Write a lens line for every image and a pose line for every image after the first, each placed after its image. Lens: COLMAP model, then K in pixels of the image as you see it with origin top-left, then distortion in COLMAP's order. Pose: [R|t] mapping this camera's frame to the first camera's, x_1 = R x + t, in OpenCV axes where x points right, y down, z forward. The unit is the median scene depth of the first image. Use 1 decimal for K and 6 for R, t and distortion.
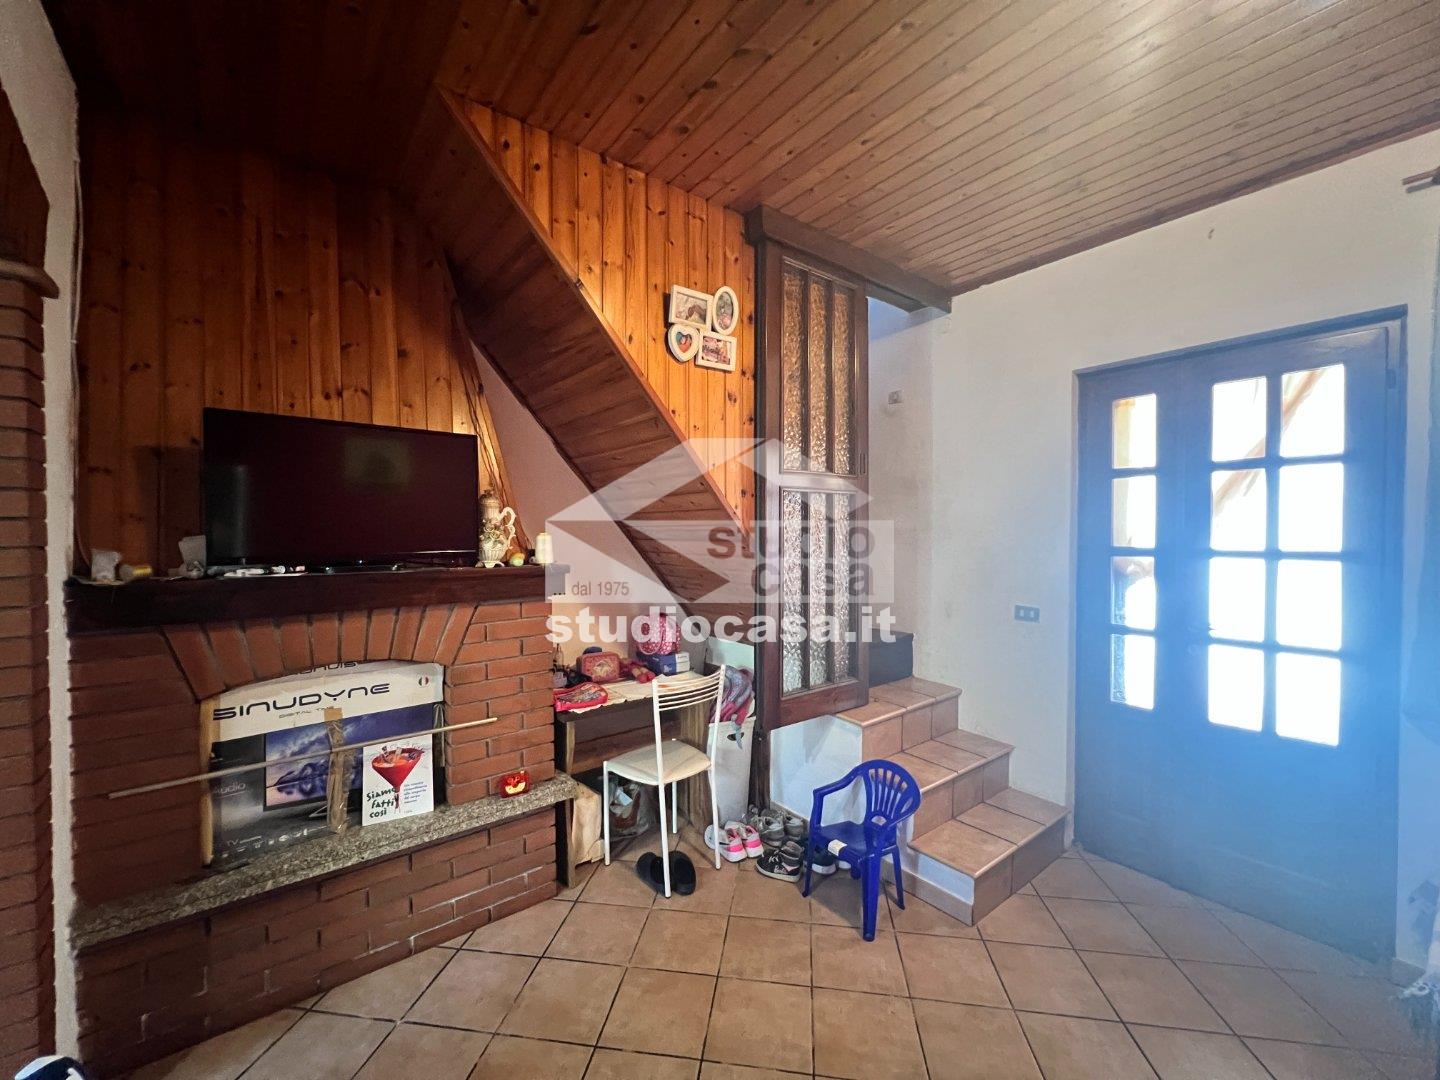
lens RADIAL K [[577.4, 0, 719.1], [0, 577.4, 540.5], [0, 0, 1]] dist [-0.007091, 0.002186]
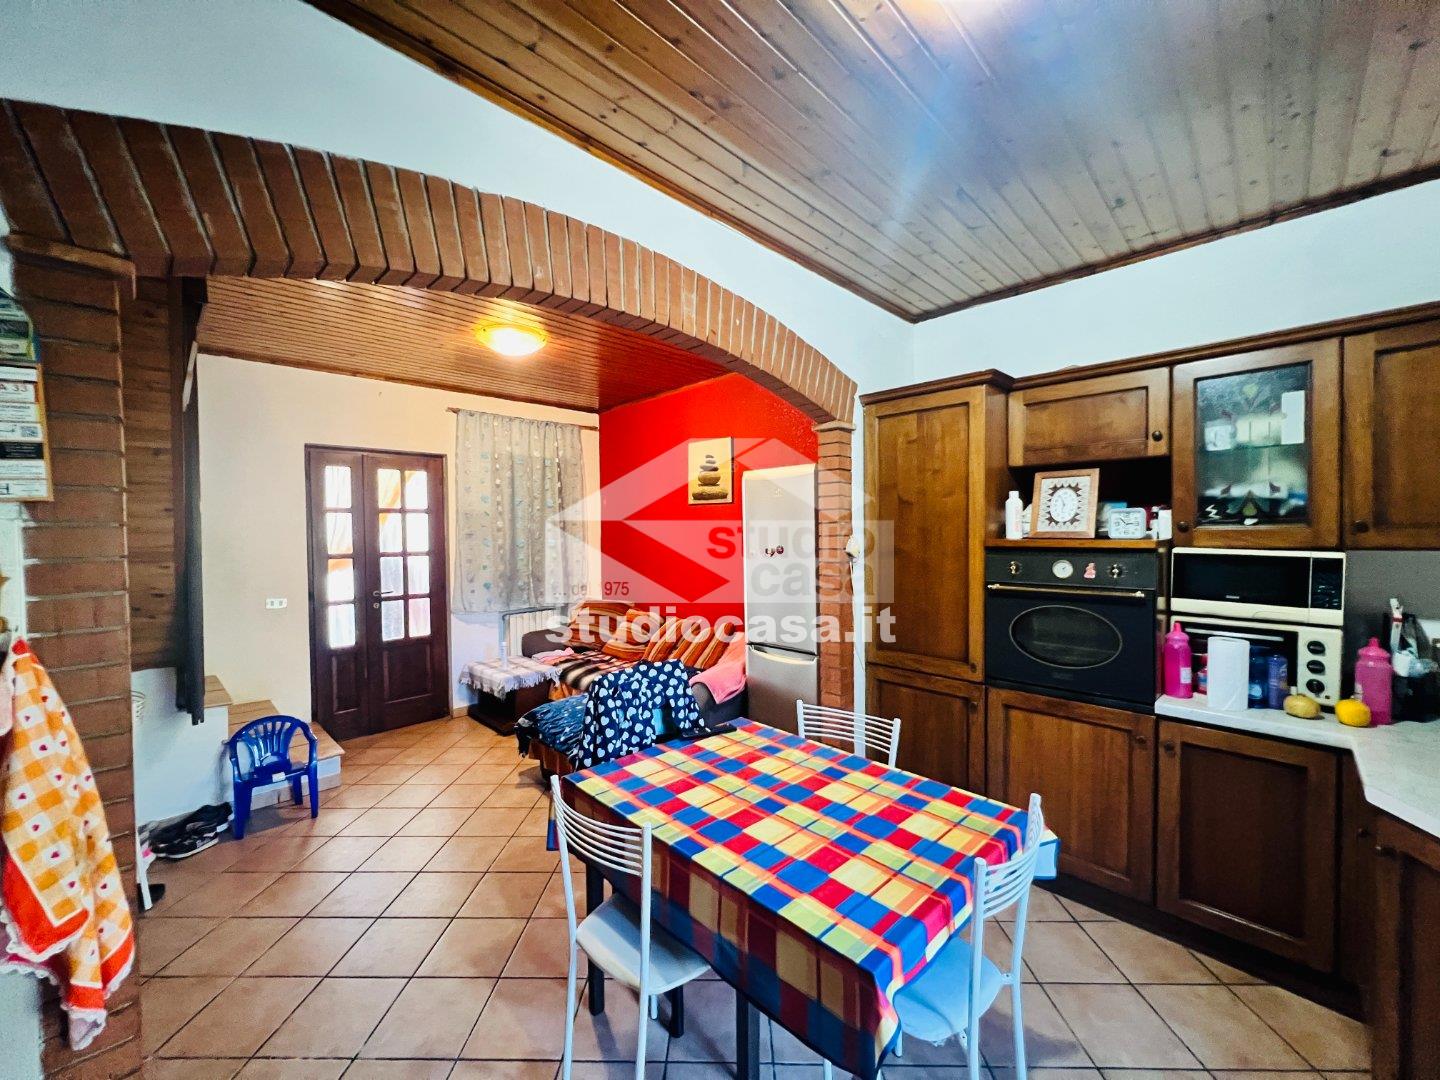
lens RADIAL K [[577.4, 0, 718.2], [0, 577.4, 543.7], [0, 0, 1]] dist [-0.007091, 0.002186]
pose [[-0.127001, -0.016066, 0.991773, -1.235801], [0.028873, 0.999385, 0.019886, -0.022313], [-0.991482, 0.031162, -0.126459, 0.104504]]
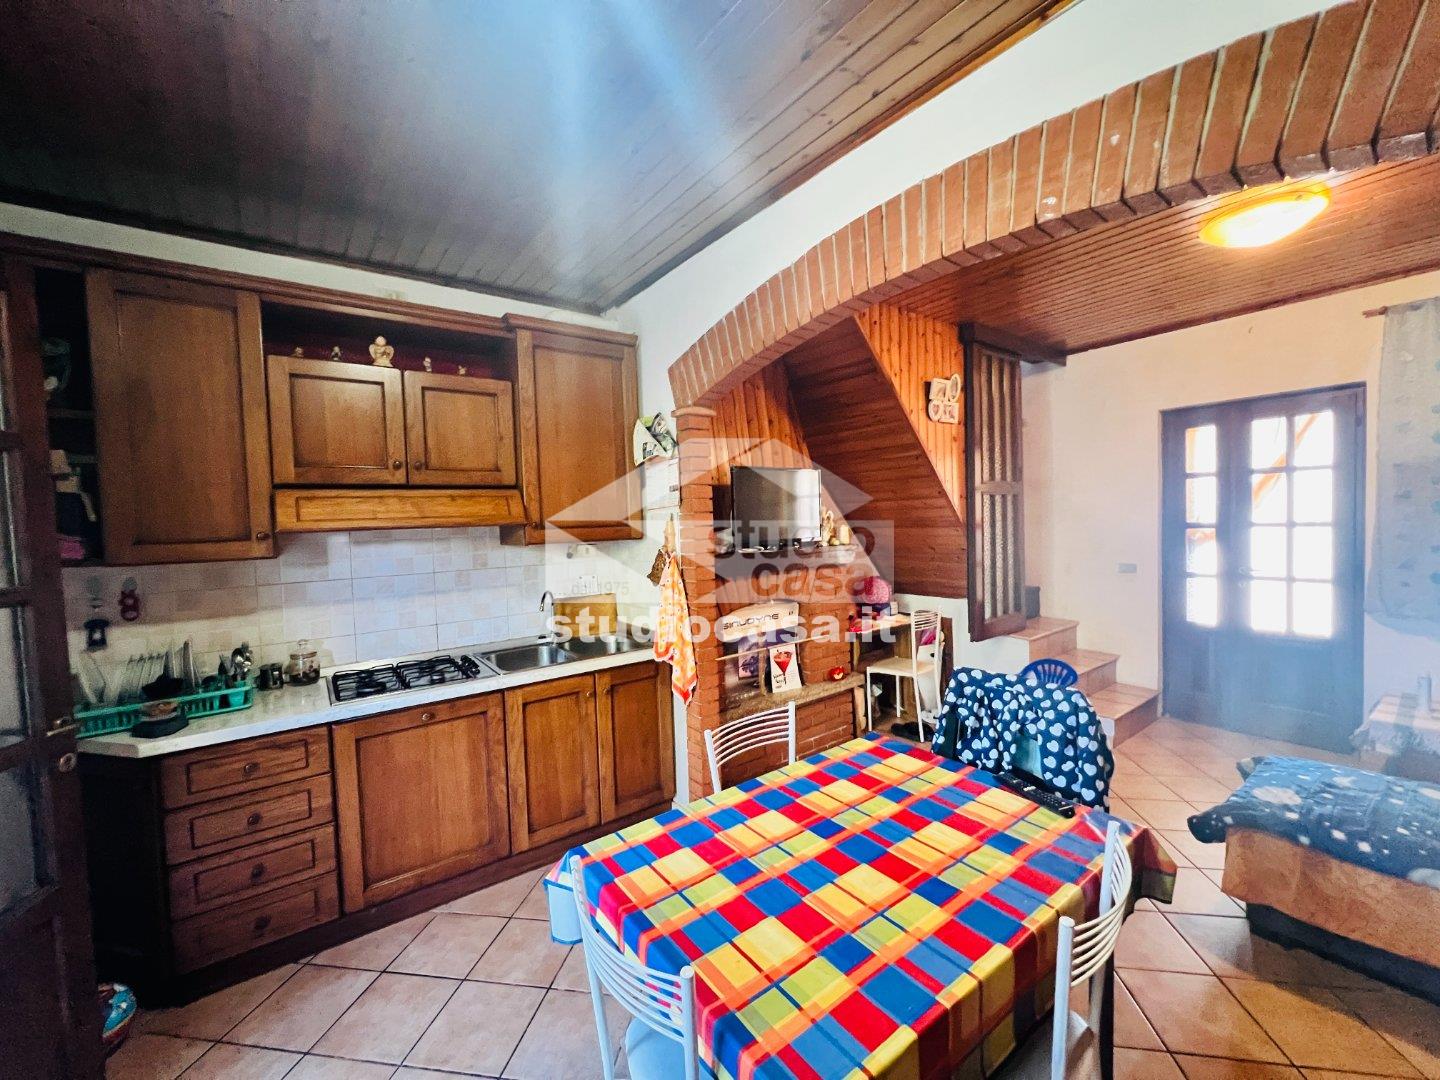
lens RADIAL K [[577.4, 0, 719.2], [0, 577.4, 544.6], [0, 0, 1]] dist [-0.007091, 0.002186]
pose [[0.999302, -0.032097, -0.019106, -0.631193], [0.032552, 0.999182, 0.023974, -0.009224], [0.018321, -0.024579, 0.999530, -0.664715]]
